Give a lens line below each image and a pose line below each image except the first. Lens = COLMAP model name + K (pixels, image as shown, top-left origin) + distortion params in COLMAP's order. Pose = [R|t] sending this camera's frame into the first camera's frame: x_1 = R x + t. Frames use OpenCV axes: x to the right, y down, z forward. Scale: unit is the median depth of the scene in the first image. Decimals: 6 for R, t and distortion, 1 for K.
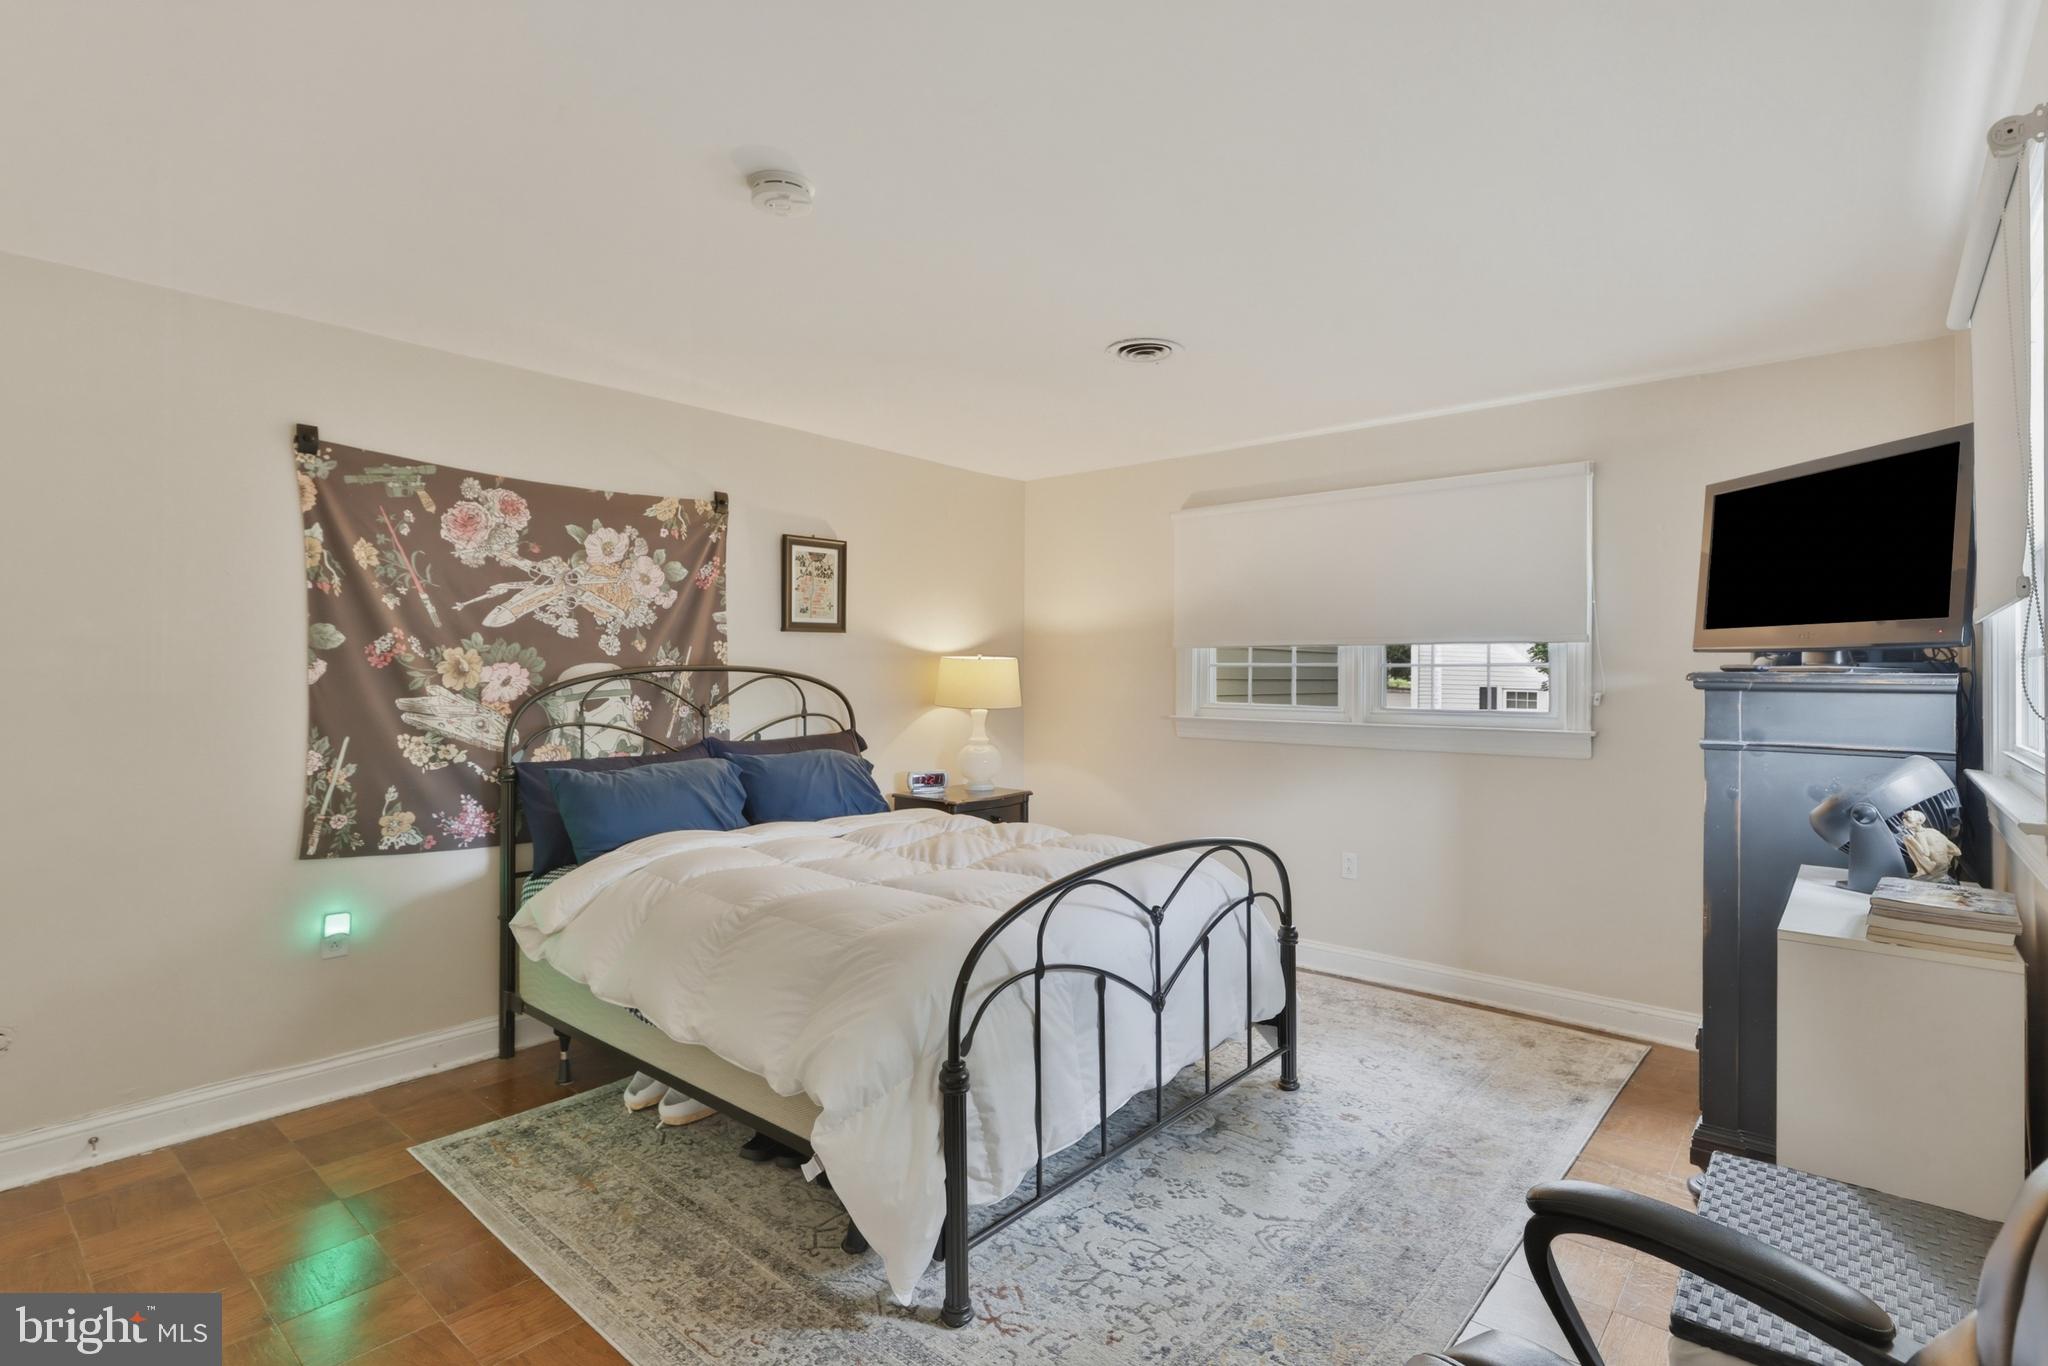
lens RADIAL K [[984.5, 0, 1029.1], [0, 984.5, 678.3], [0, 0, 1]] dist [-0.000700, -0.000747]
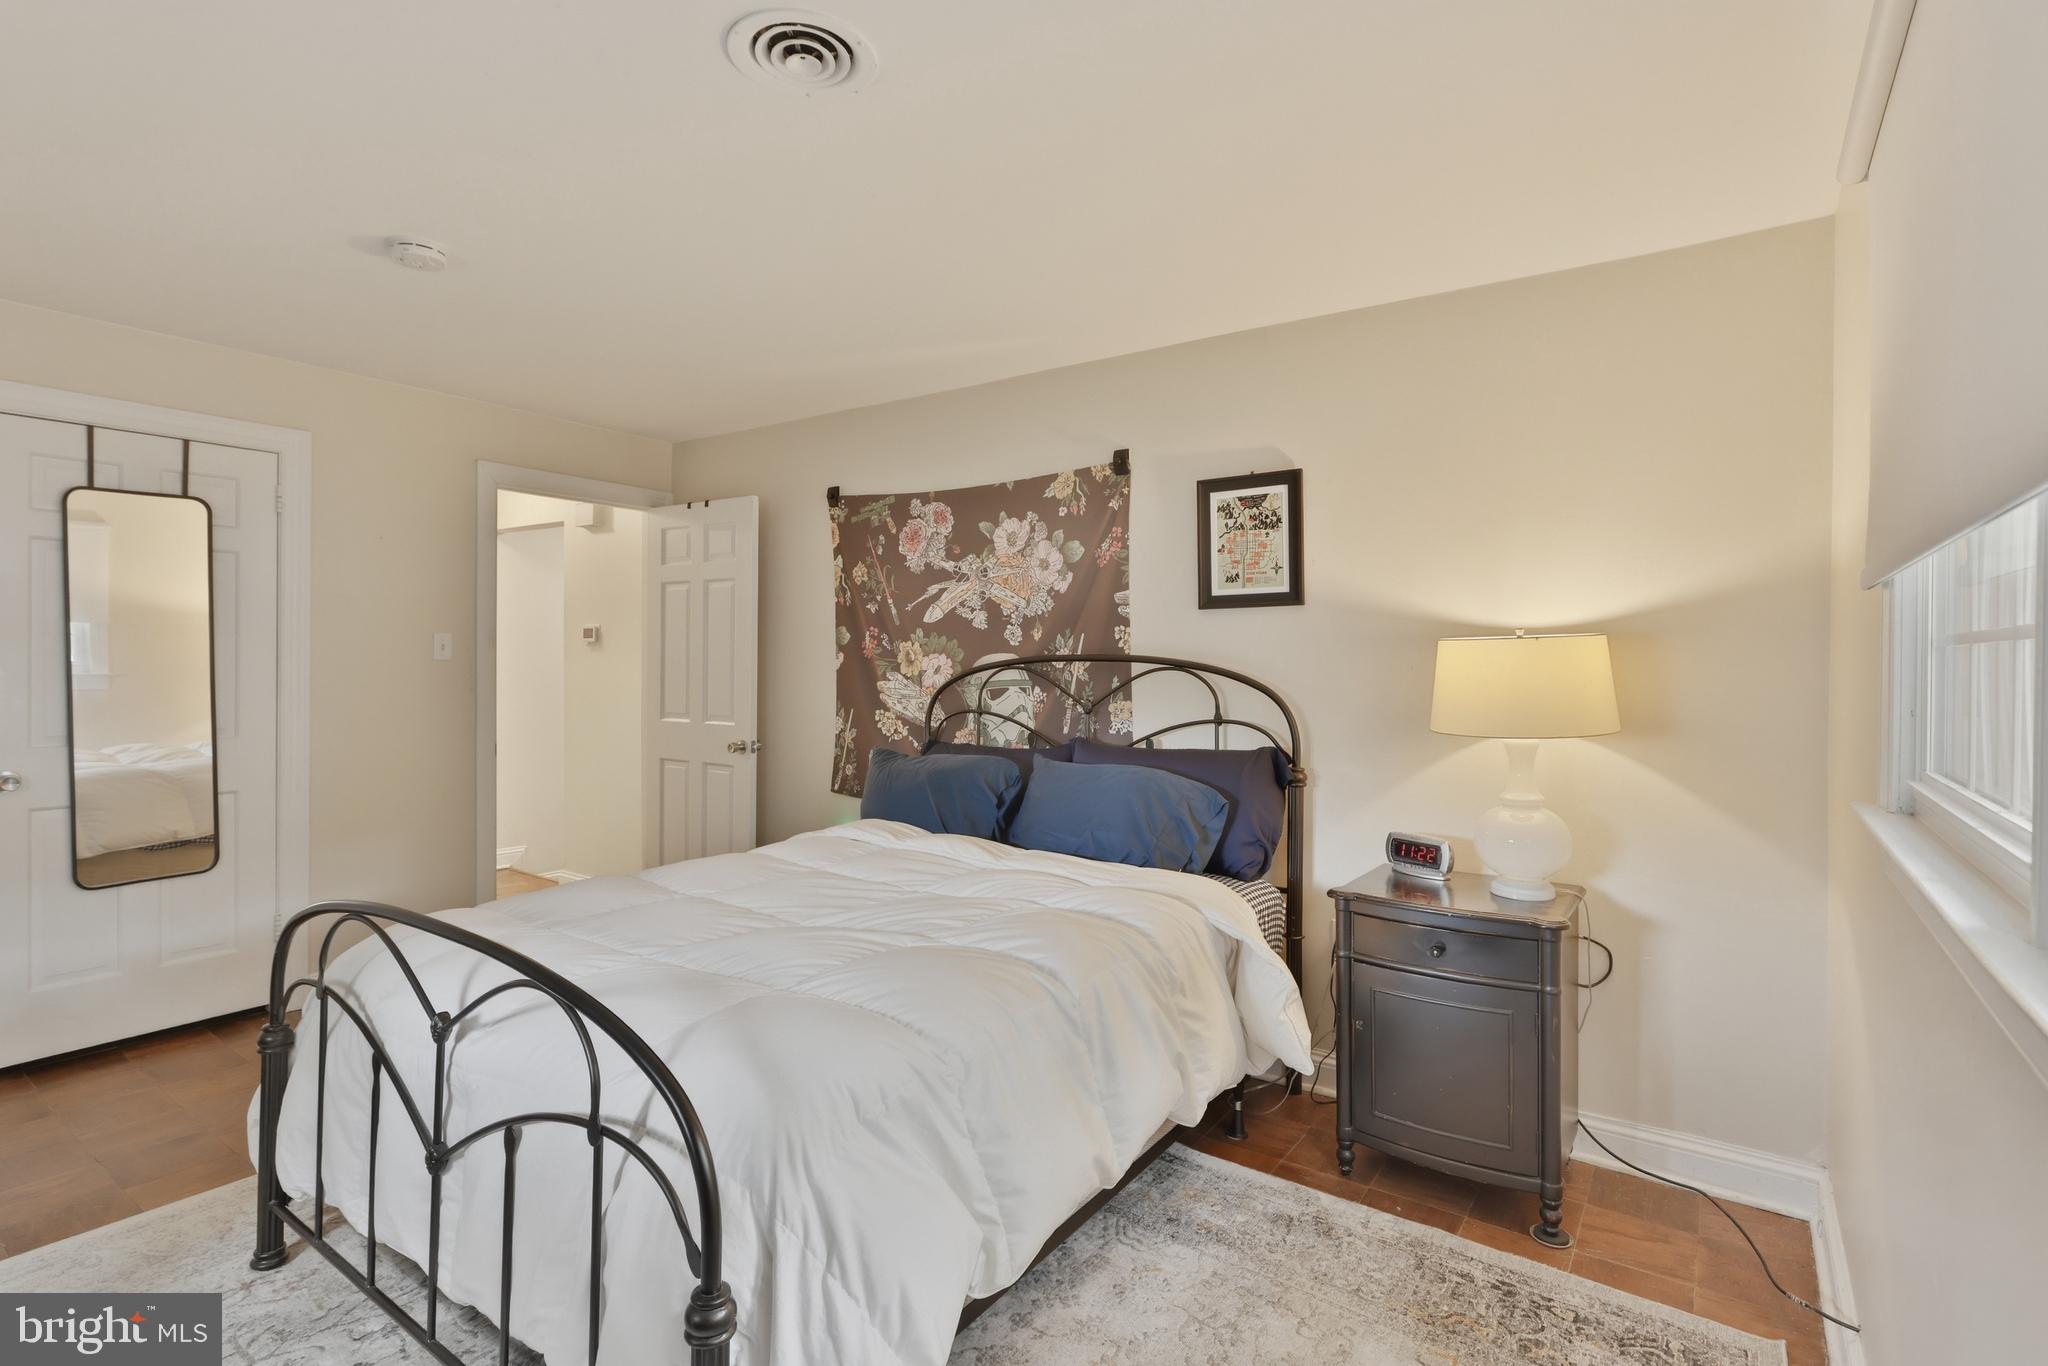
lens RADIAL K [[984.5, 0, 1029.3], [0, 984.5, 666.3], [0, 0, 1]] dist [-0.000700, -0.000747]
pose [[0.096831, 0.005079, -0.995288, 0.568936], [-0.011240, 0.999929, 0.004009, -0.006130], [0.995237, 0.010799, 0.096881, 0.919317]]
